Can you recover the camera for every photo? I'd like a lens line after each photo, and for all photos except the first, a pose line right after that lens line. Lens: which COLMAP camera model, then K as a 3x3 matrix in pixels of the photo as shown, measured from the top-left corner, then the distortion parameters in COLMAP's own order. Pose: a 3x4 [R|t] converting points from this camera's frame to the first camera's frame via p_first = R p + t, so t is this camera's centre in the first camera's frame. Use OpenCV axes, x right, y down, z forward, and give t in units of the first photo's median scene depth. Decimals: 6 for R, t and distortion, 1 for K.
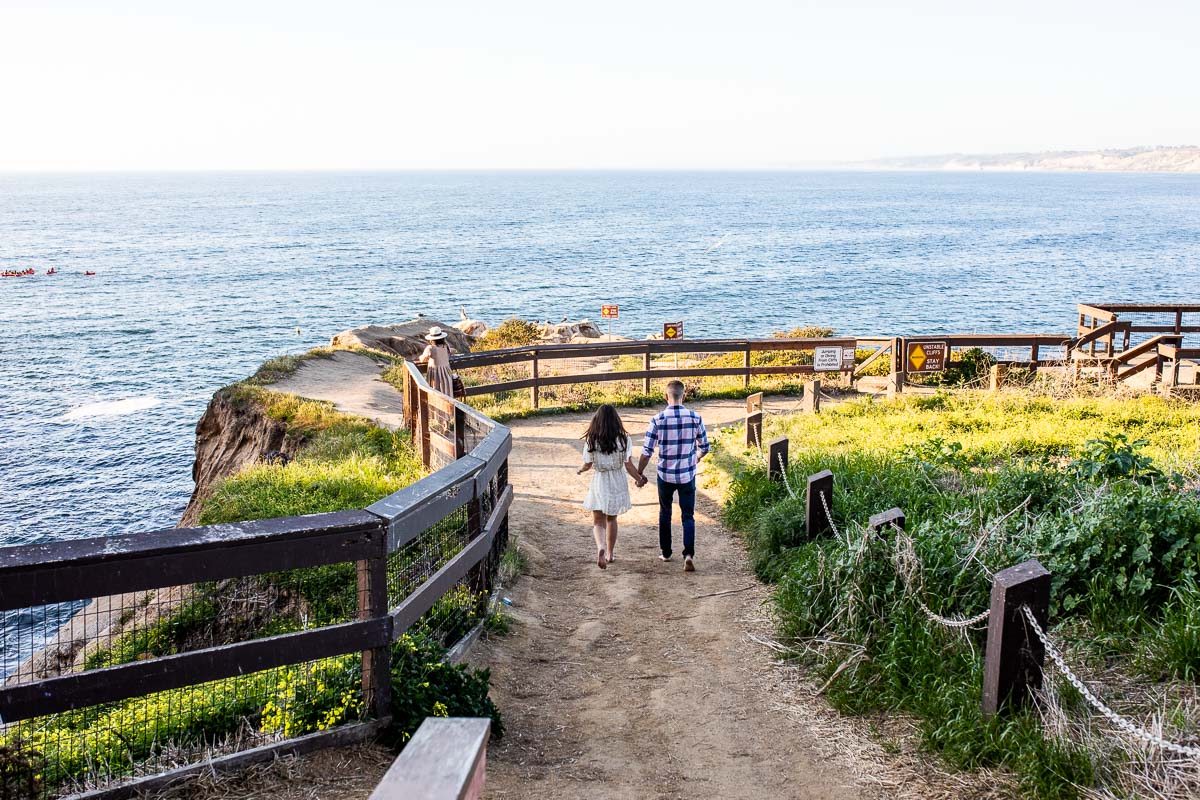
lens RADIAL K [[1148.3, 0, 600.0], [0, 1148.3, 400.0], [0, 0, 1]] dist [-0.040918, 0.013412]
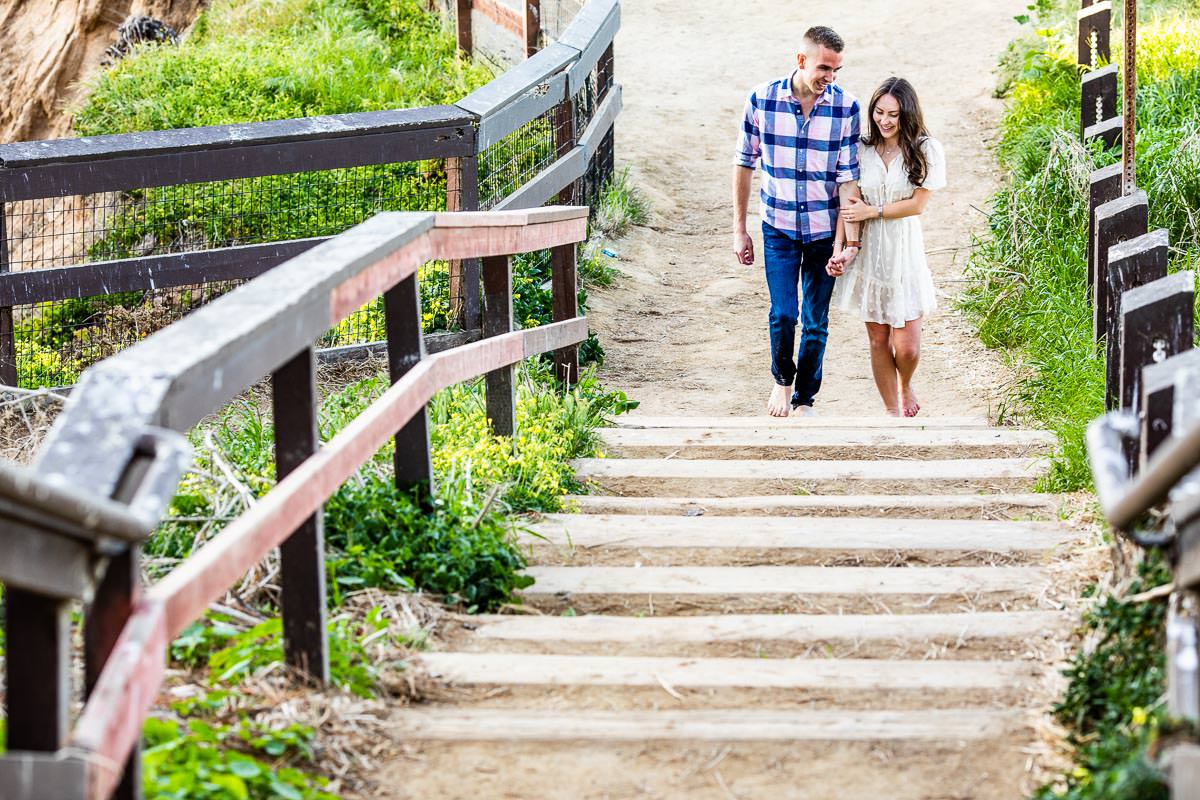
lens RADIAL K [[4526.6, 0, 600.0], [0, 4526.6, 400.0], [0, 0, 1]] dist [0.150756, -3.044357]
pose [[0.995908, 0.014240, -0.089245, 0.133891], [-0.001822, 0.990470, 0.137714, -0.095126], [0.090356, -0.136988, 0.986443, -1.445952]]
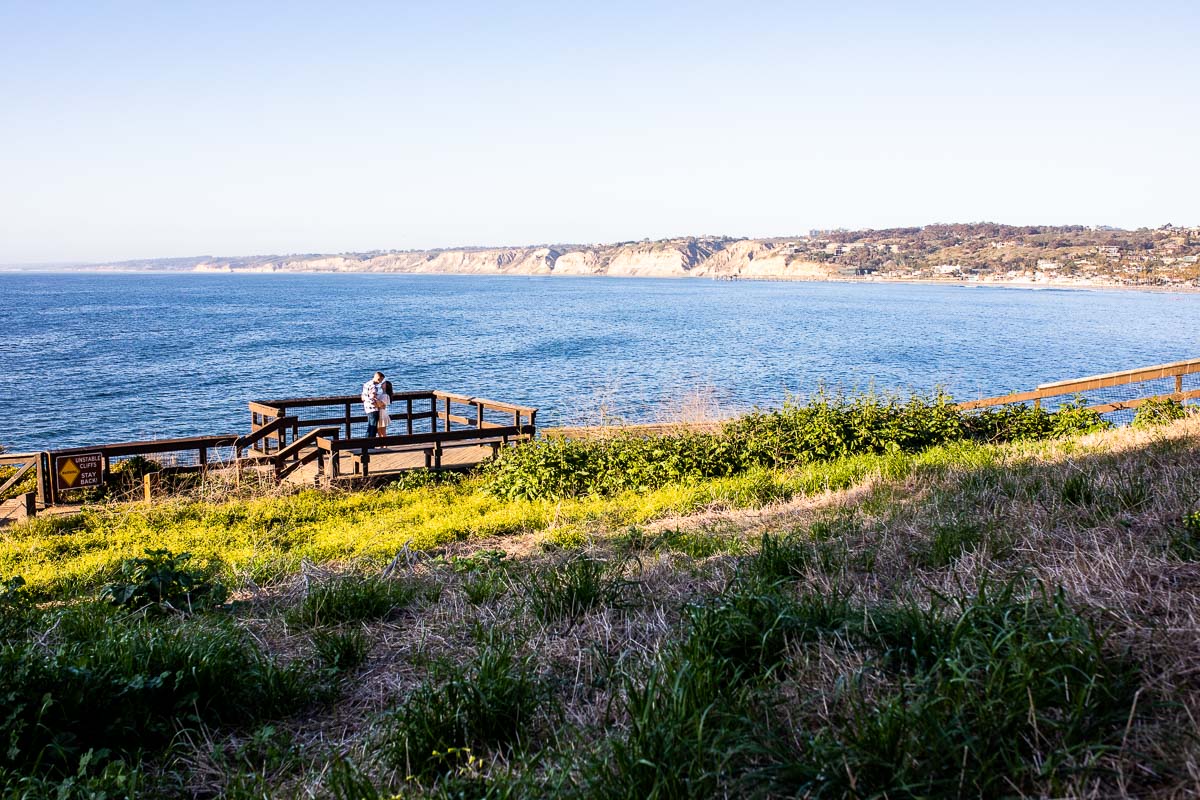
lens RADIAL K [[1147.4, 0, 600.0], [0, 1147.4, 400.0], [0, 0, 1]] dist [-0.065280, 0.092715]
pose [[0.817506, -0.059316, 0.572857, 0.112235], [0.109504, 0.992546, -0.053498, -0.000453], [-0.565414, 0.106465, 0.817908, 0.030432]]
